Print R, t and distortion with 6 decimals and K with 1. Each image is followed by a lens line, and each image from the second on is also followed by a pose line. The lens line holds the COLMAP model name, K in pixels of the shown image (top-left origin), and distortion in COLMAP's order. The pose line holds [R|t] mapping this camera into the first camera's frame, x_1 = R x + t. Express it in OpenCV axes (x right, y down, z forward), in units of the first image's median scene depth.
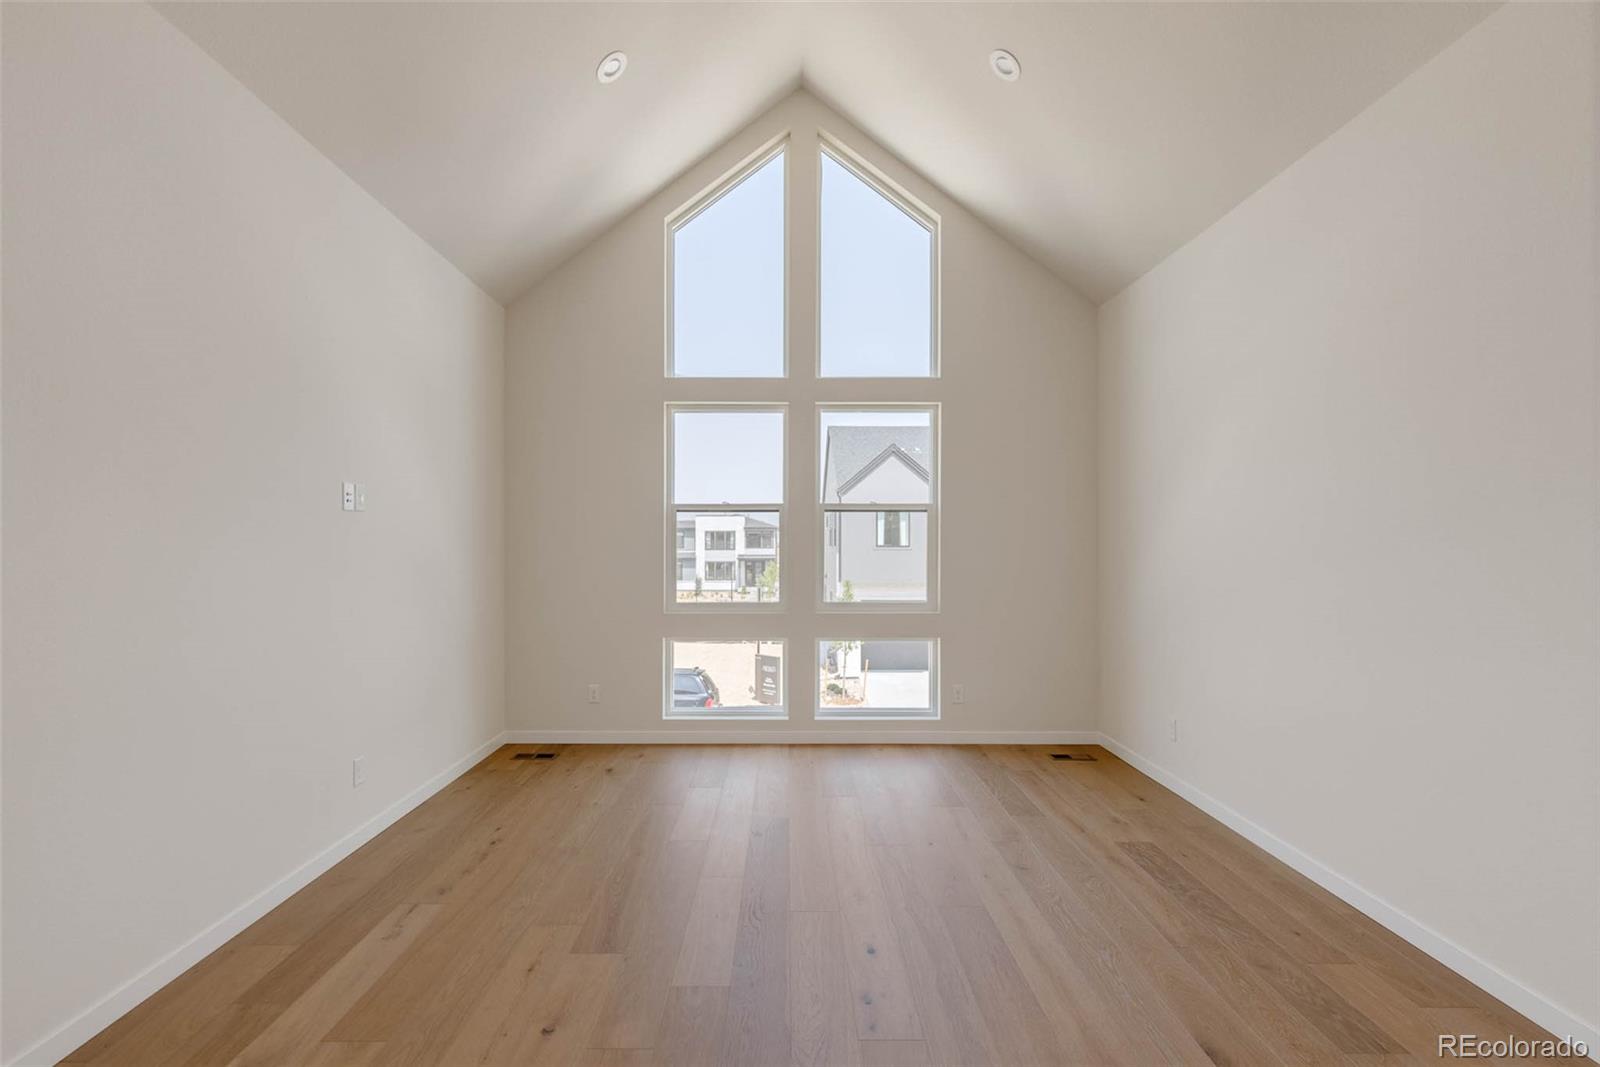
lens RADIAL K [[769.7, 0, 799.3], [0, 769.7, 541.6], [0, 0, 1]] dist [-0.003639, -0.000478]
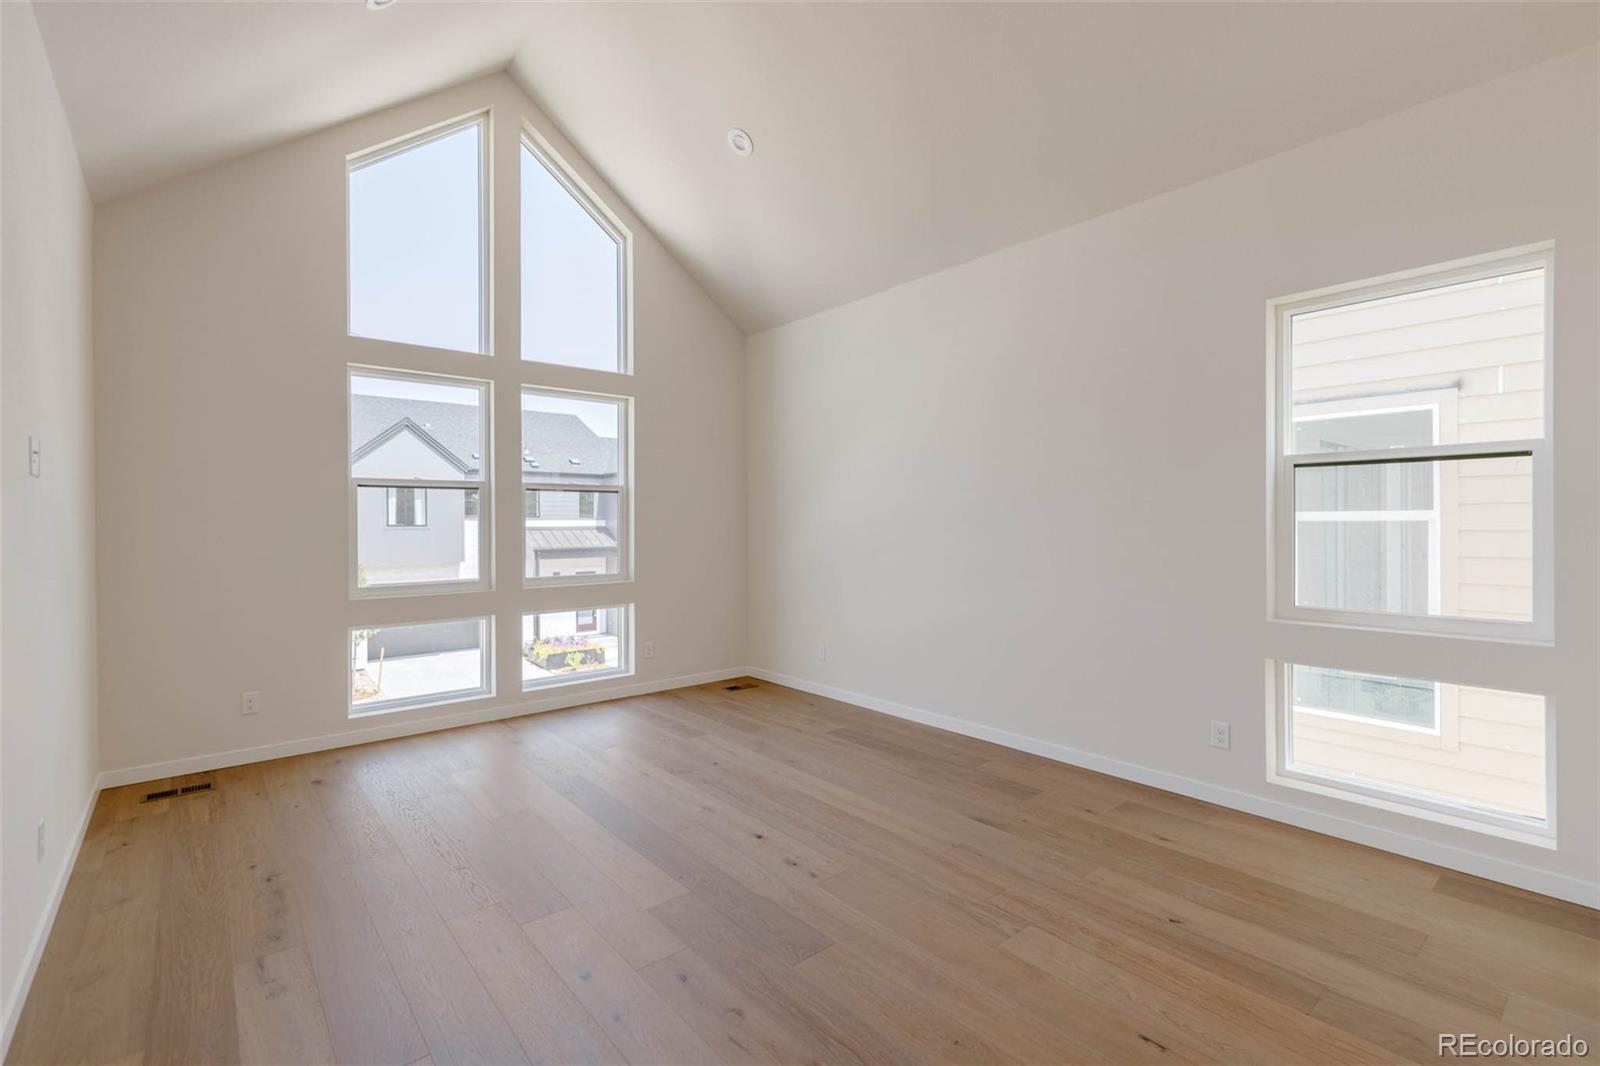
lens RADIAL K [[723.9, 0, 808.1], [0, 723.9, 521.0], [0, 0, 1]] dist [0.003407, -0.000842]
pose [[0.759355, -0.004645, 0.650660, -0.314137], [0.004265, 0.999989, 0.002161, 0.002243], [-0.650663, 0.001134, 0.759366, 0.014036]]
